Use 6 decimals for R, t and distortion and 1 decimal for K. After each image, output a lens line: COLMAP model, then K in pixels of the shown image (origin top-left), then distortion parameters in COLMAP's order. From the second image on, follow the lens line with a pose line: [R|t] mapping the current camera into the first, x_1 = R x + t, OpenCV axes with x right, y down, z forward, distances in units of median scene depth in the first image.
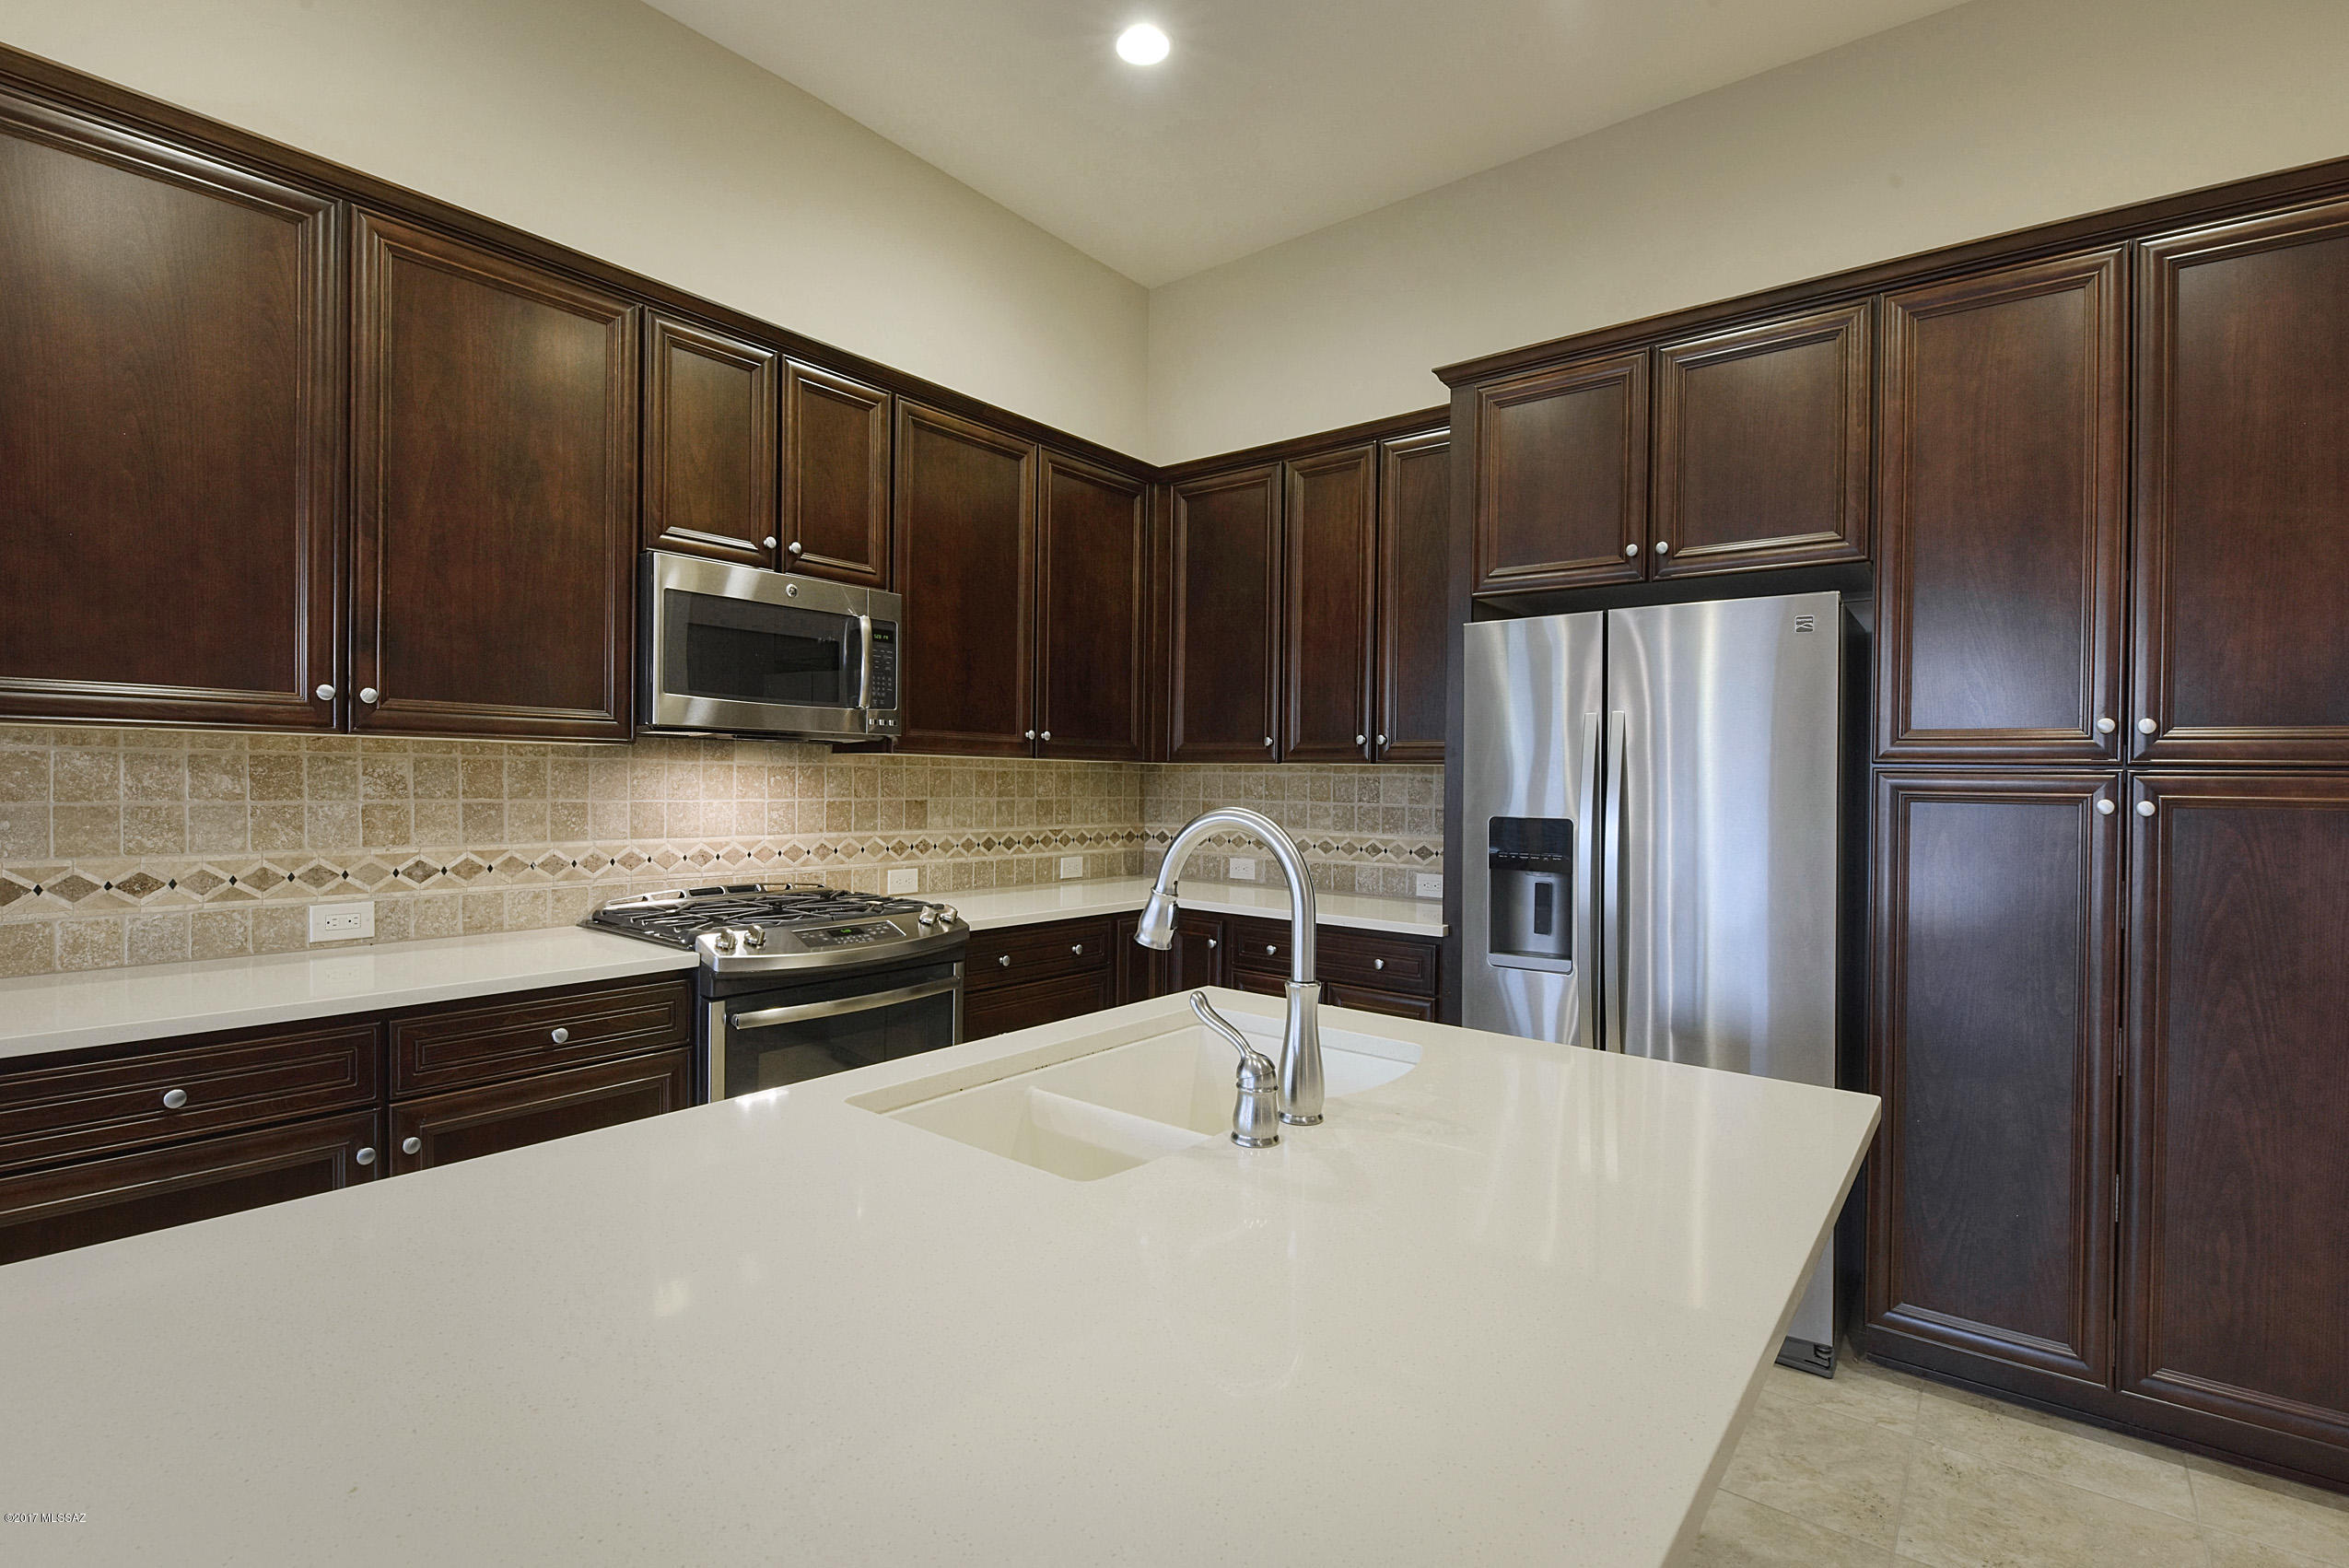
lens RADIAL K [[1068.5, 0, 1108.0], [0, 1068.5, 766.3], [0, 0, 1]] dist [-0.007244, -0.004866]
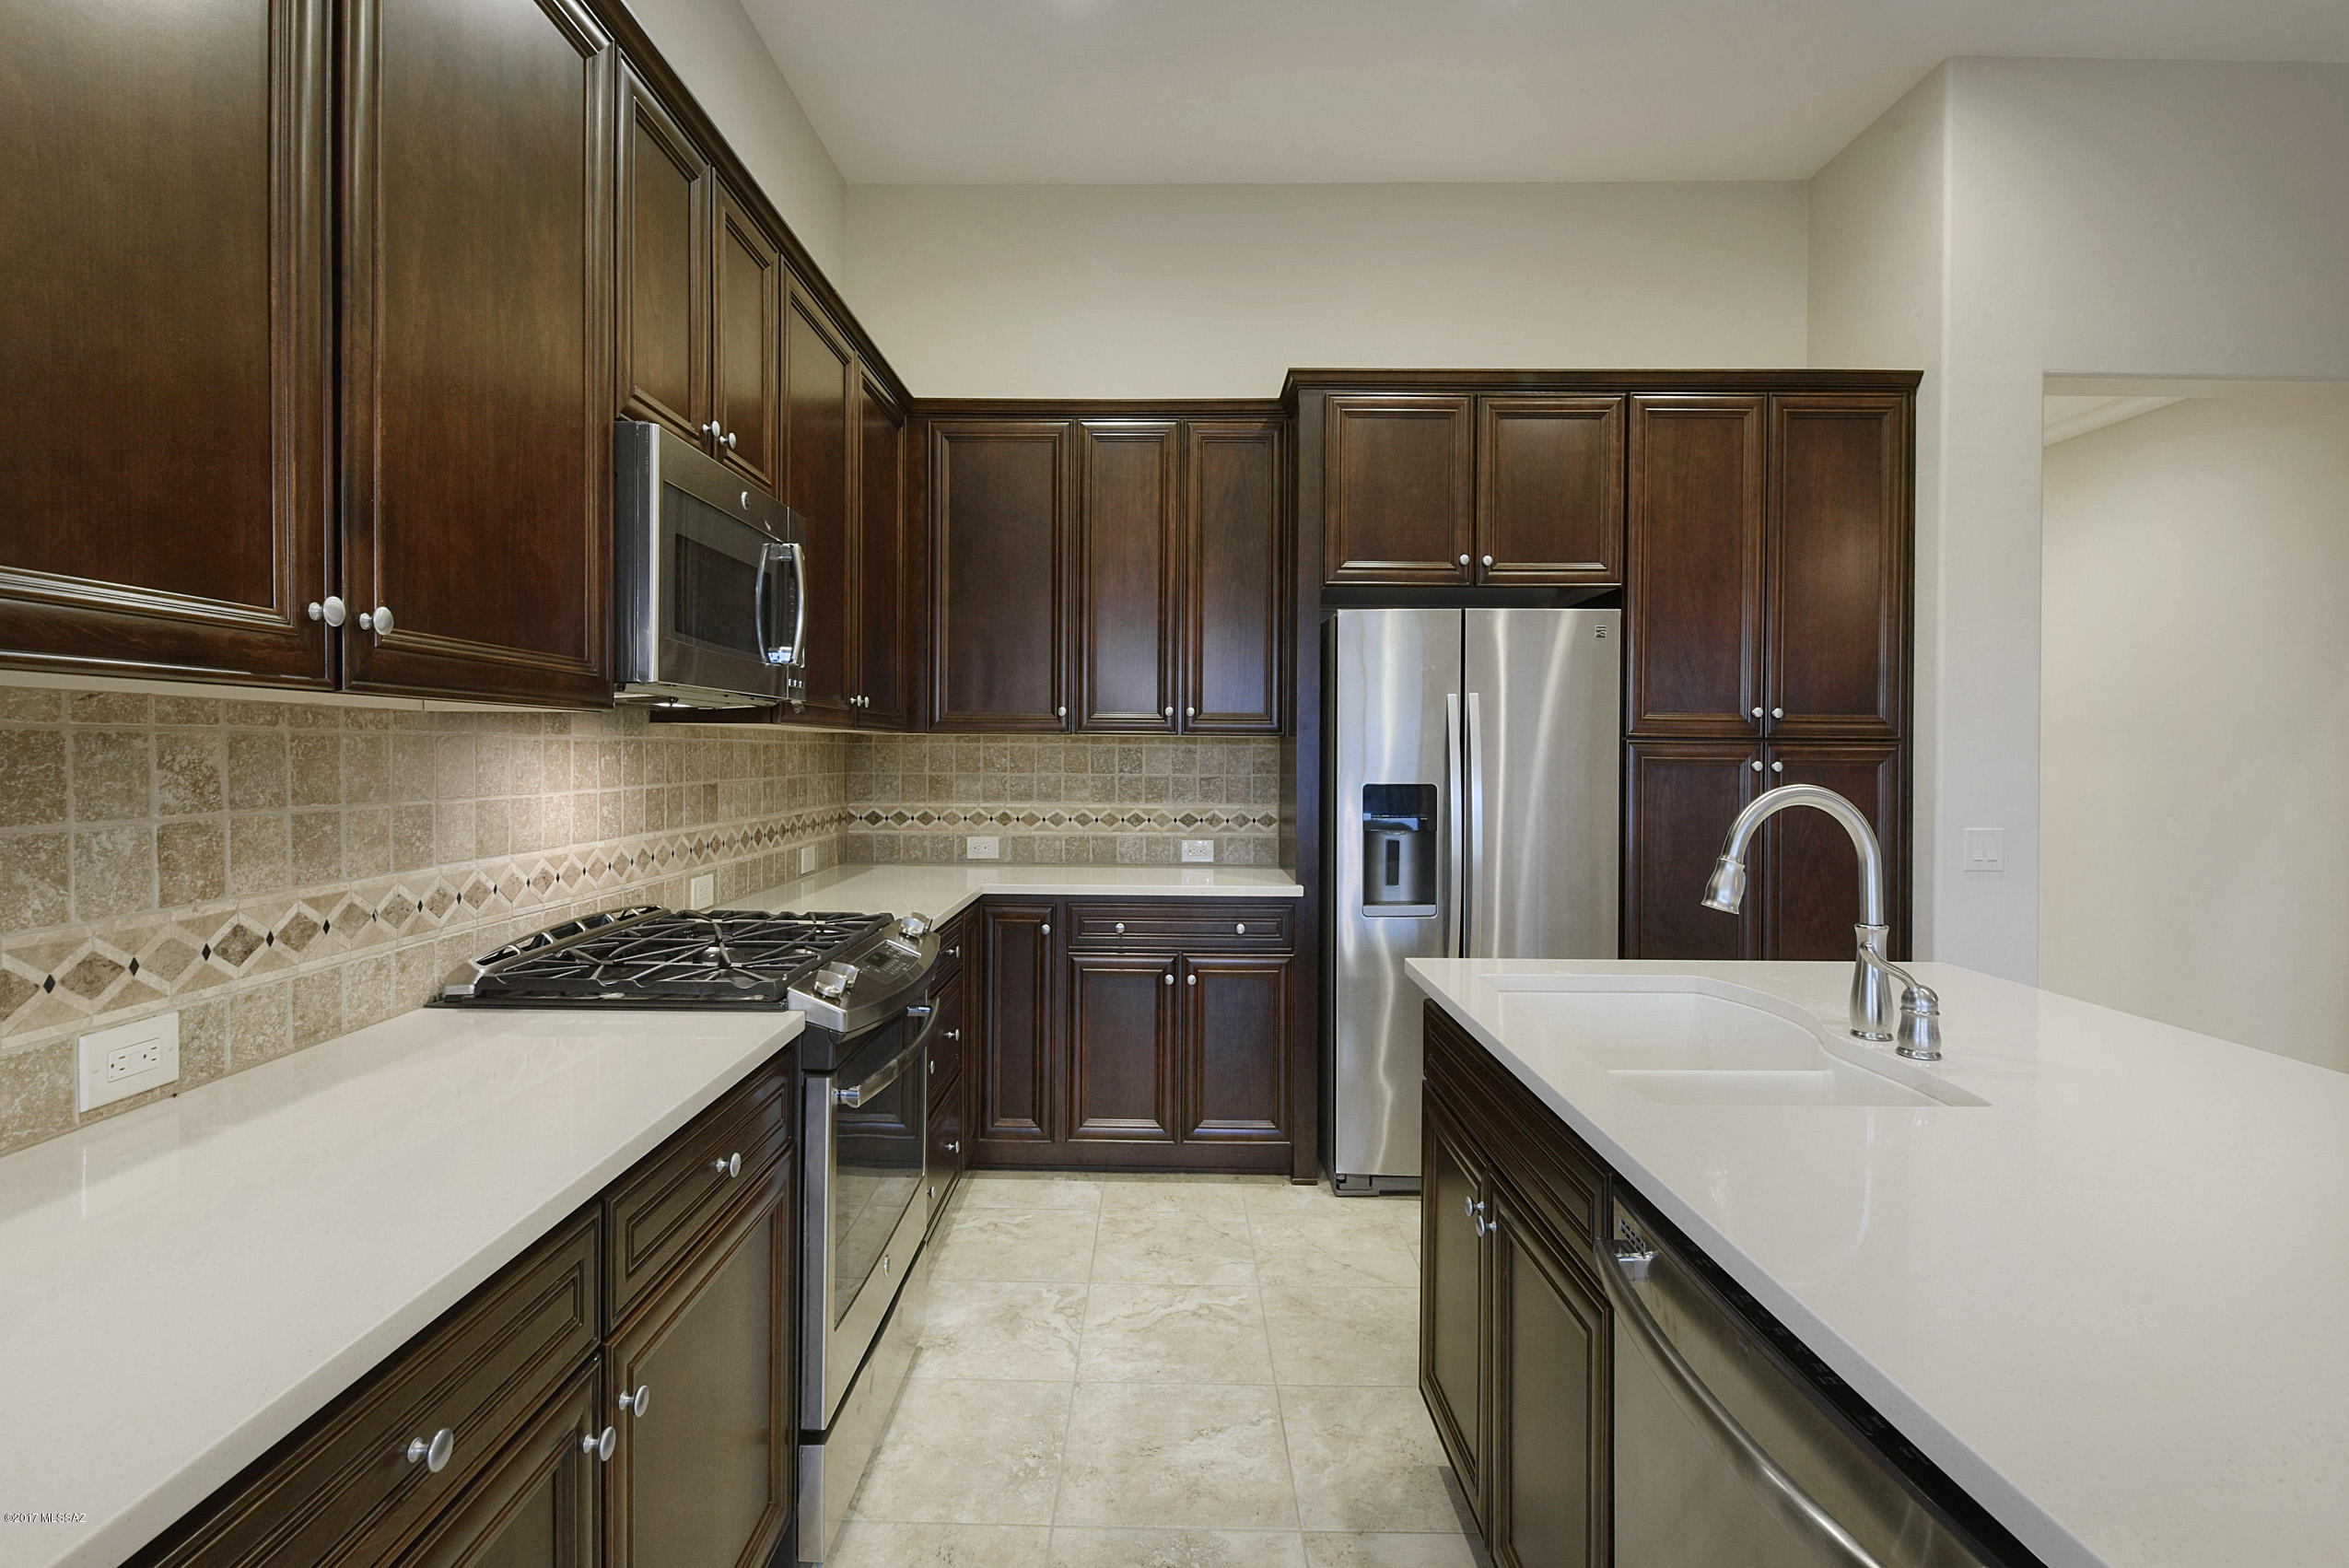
lens RADIAL K [[1141.5, 0, 1151.6], [0, 1141.5, 739.7], [0, 0, 1]] dist [-0.002866, -0.003893]
pose [[0.763056, -0.004296, 0.646318, -0.593542], [-0.002499, 0.999951, 0.009598, -0.010402], [-0.646327, -0.008939, 0.763008, 0.234263]]
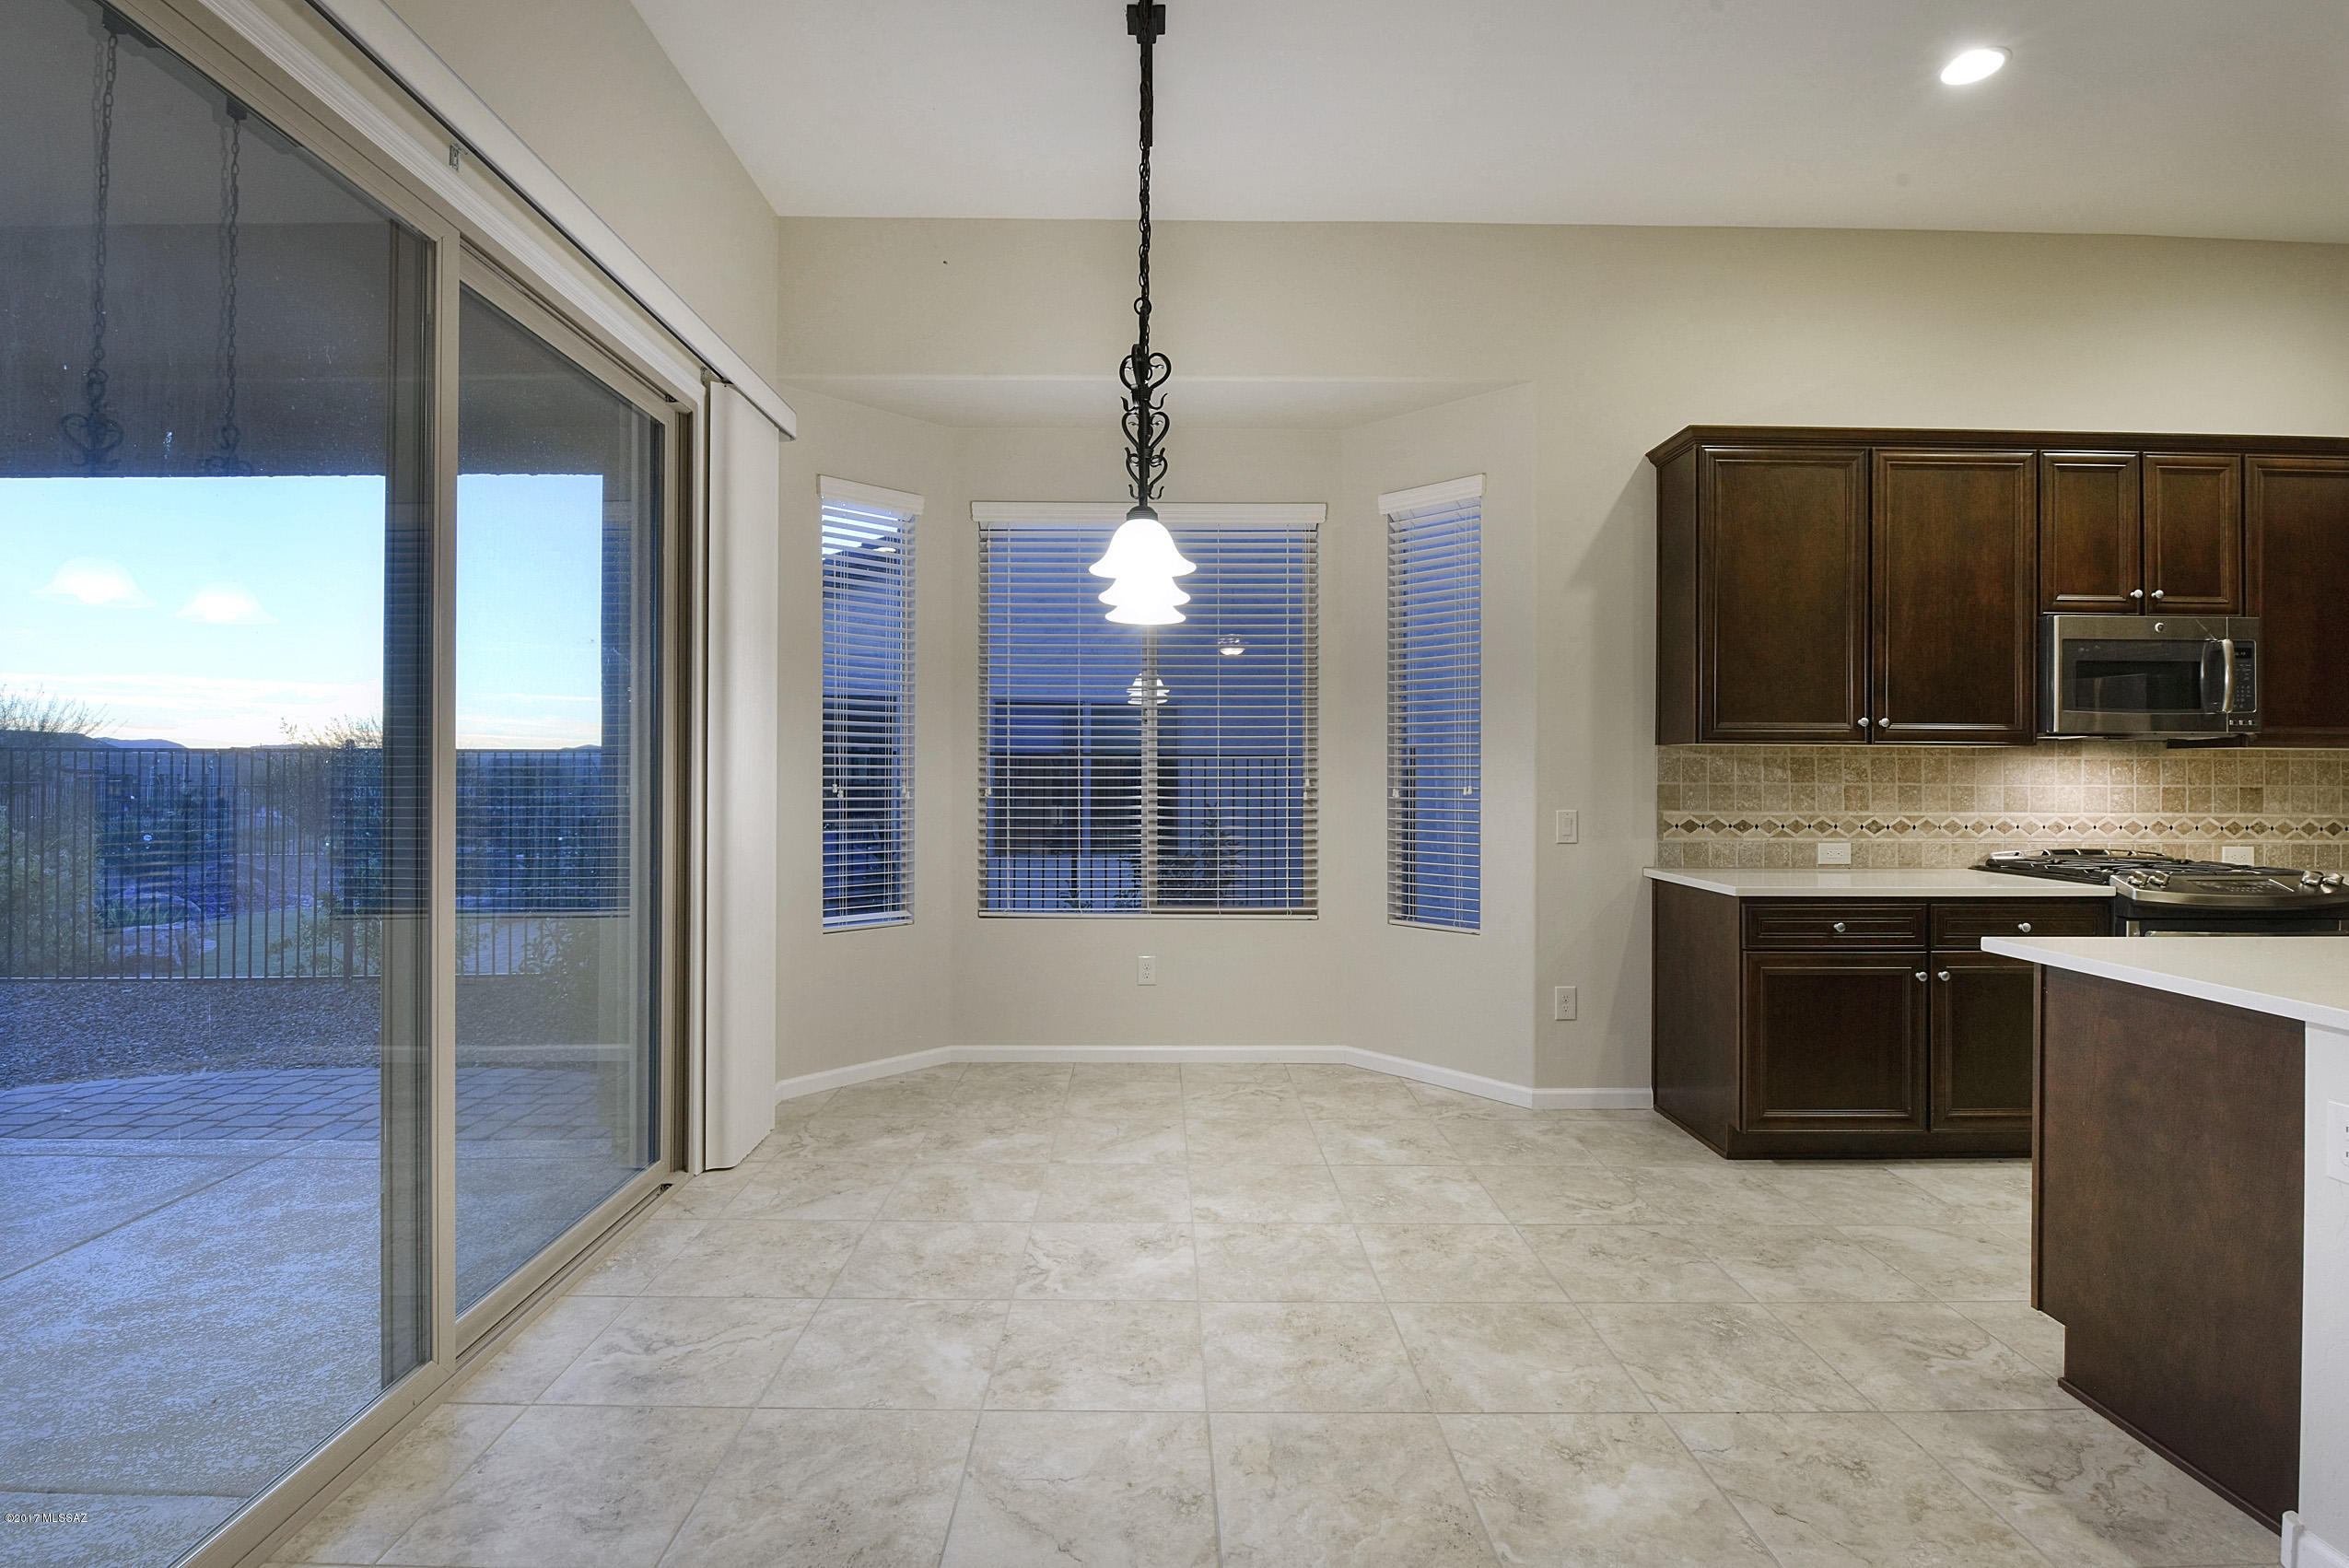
lens RADIAL K [[1068.5, 0, 1040.7], [0, 1068.5, 764.5], [0, 0, 1]] dist [-0.007244, -0.004866]
pose [[0.640178, -0.015852, -0.768063, -0.186996], [0.013008, 0.999867, -0.009794, 0.001463], [0.768116, -0.003721, 0.640299, -0.930029]]
